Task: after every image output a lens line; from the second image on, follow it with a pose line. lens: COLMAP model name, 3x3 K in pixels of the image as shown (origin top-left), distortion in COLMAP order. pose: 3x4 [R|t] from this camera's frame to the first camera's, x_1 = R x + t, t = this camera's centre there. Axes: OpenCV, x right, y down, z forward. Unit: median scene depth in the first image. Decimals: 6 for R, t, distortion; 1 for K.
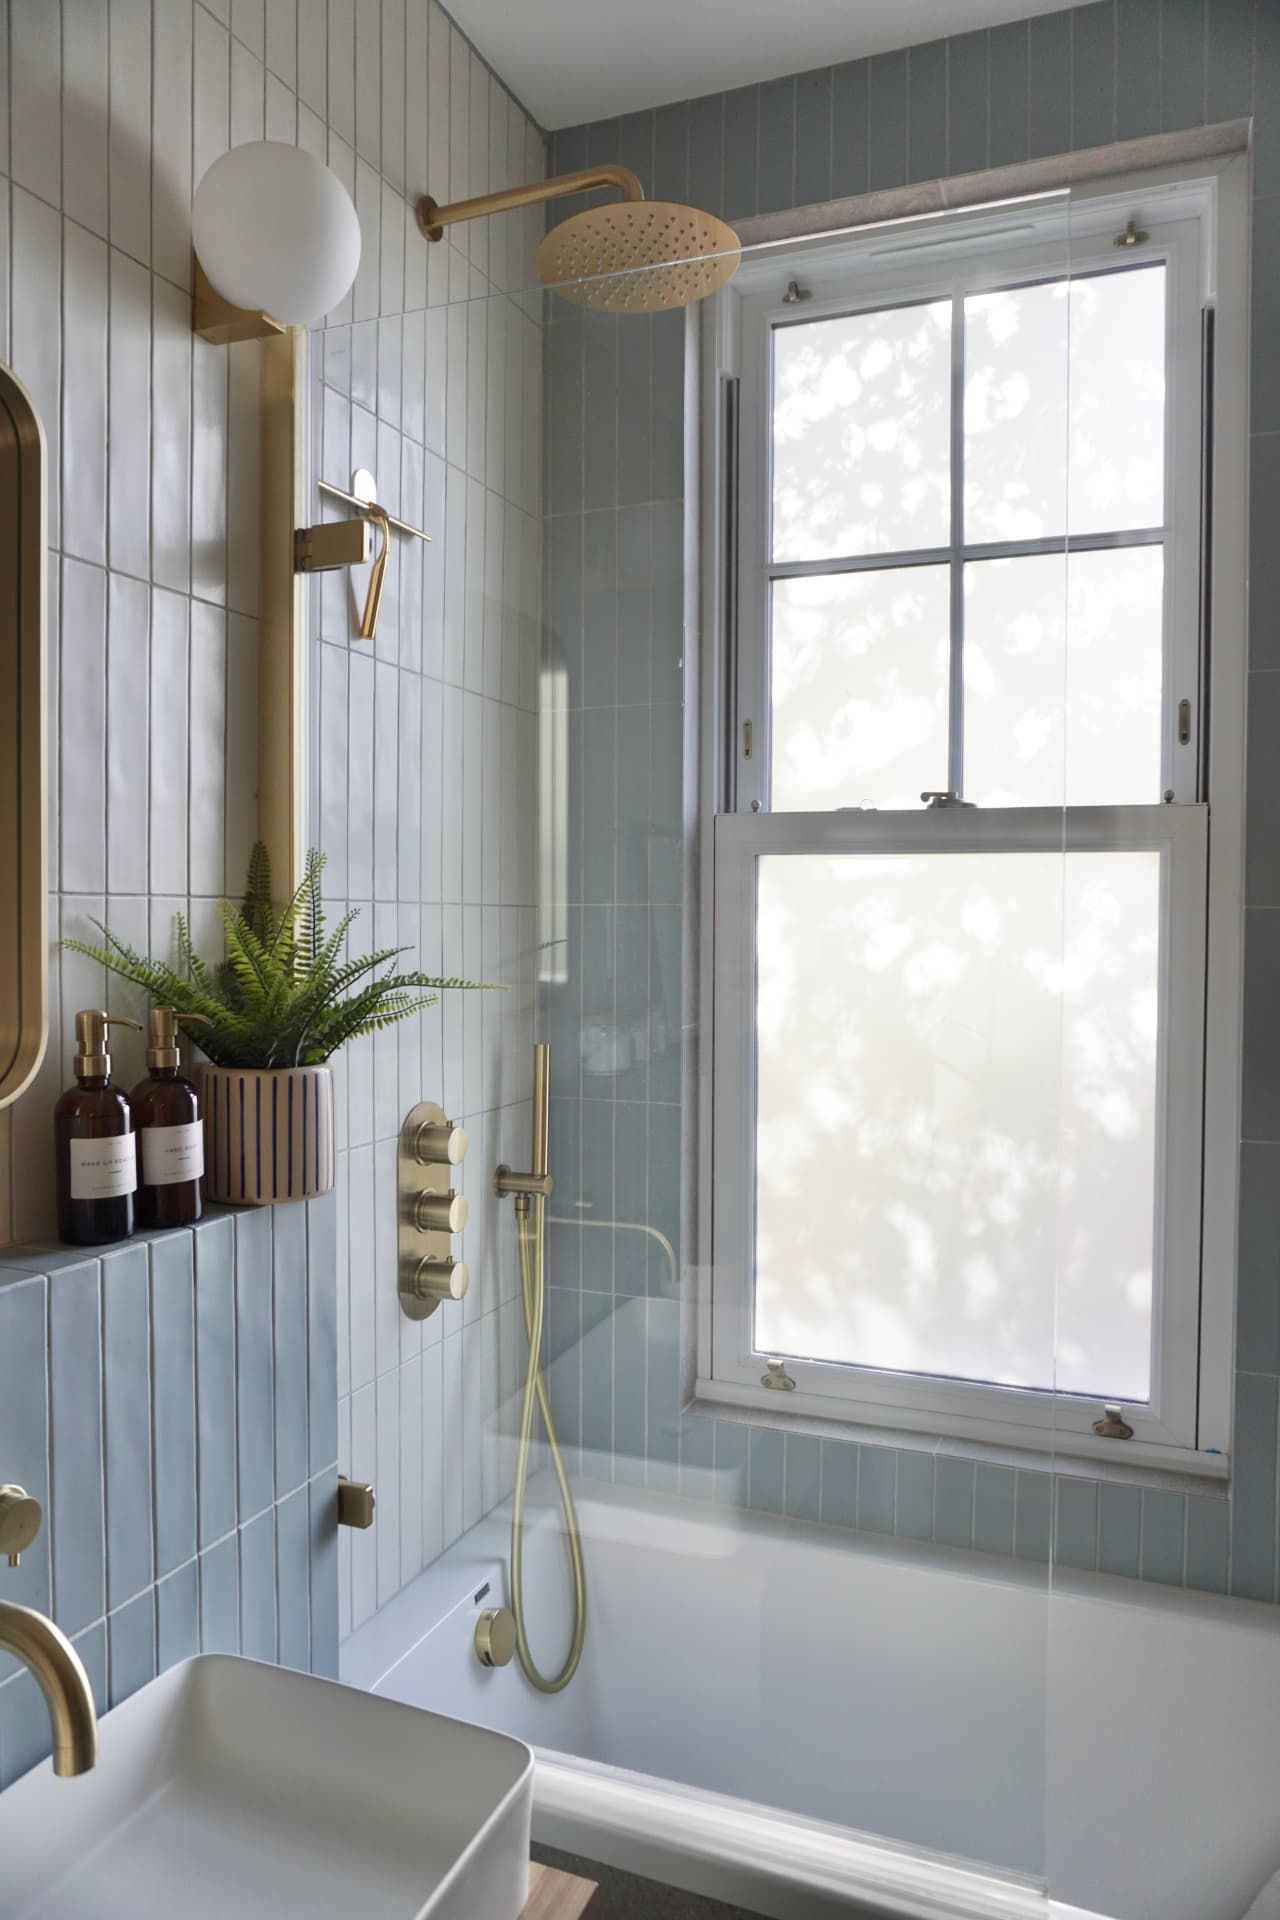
lens RADIAL K [[1261.4, 0, 640.0], [0, 1261.4, 960.0], [0, 0, 1]] dist [-0.061772, 0.000445]
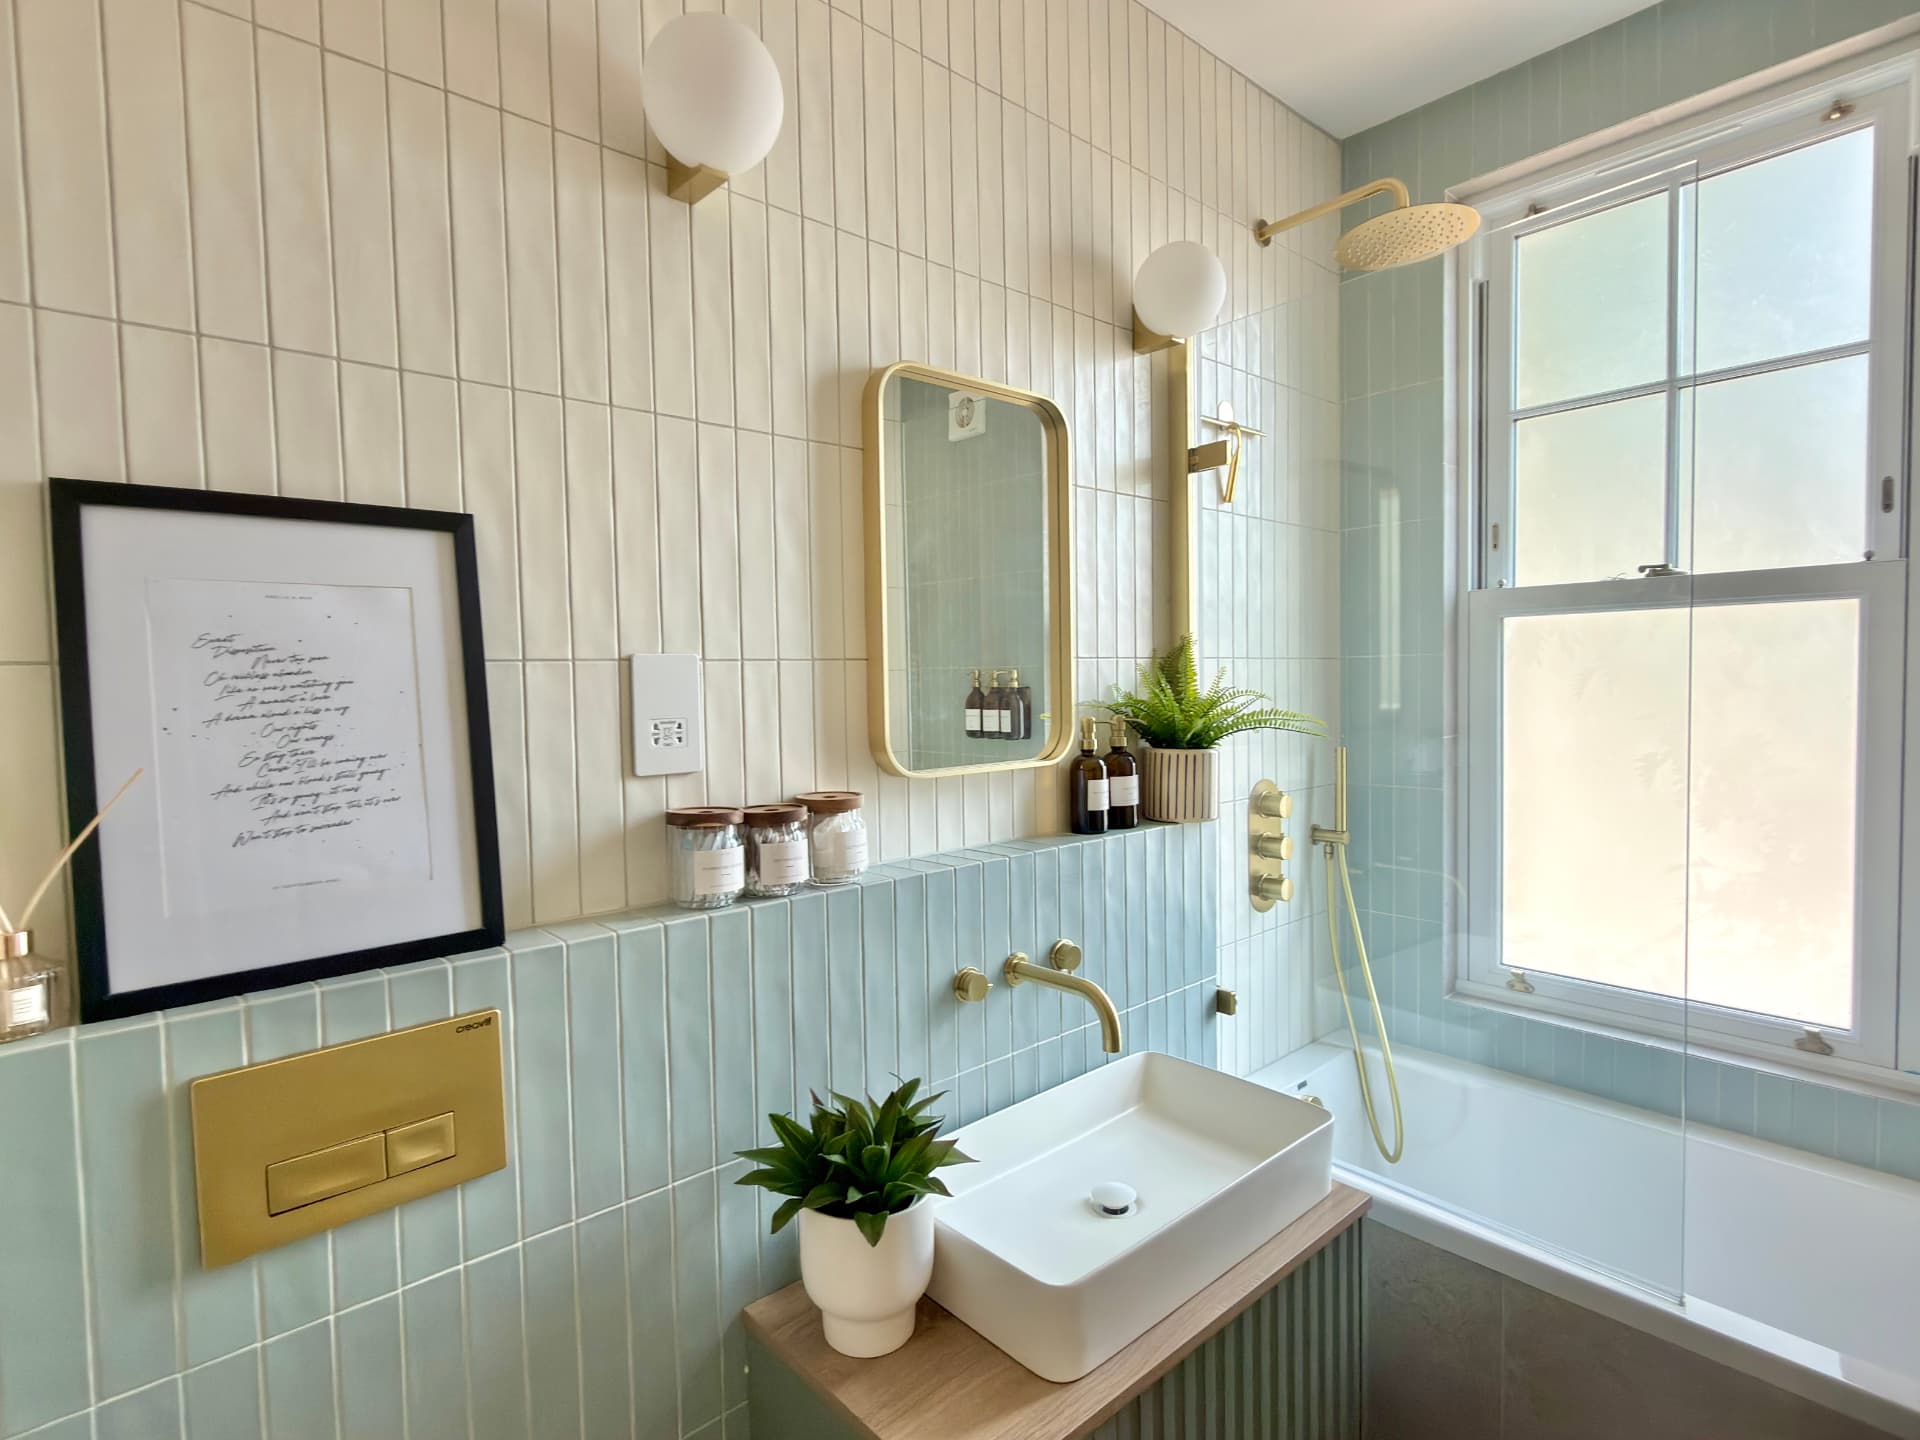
lens RADIAL K [[972.1, 0, 960.0], [0, 972.1, 720.0], [0, 0, 1]] dist [0.005597, 0.001292]
pose [[0.897113, -0.003620, -0.441786, 0.033831], [0.009263, 0.999901, 0.010616, 0.018315], [0.441704, -0.013616, 0.897057, -0.320025]]
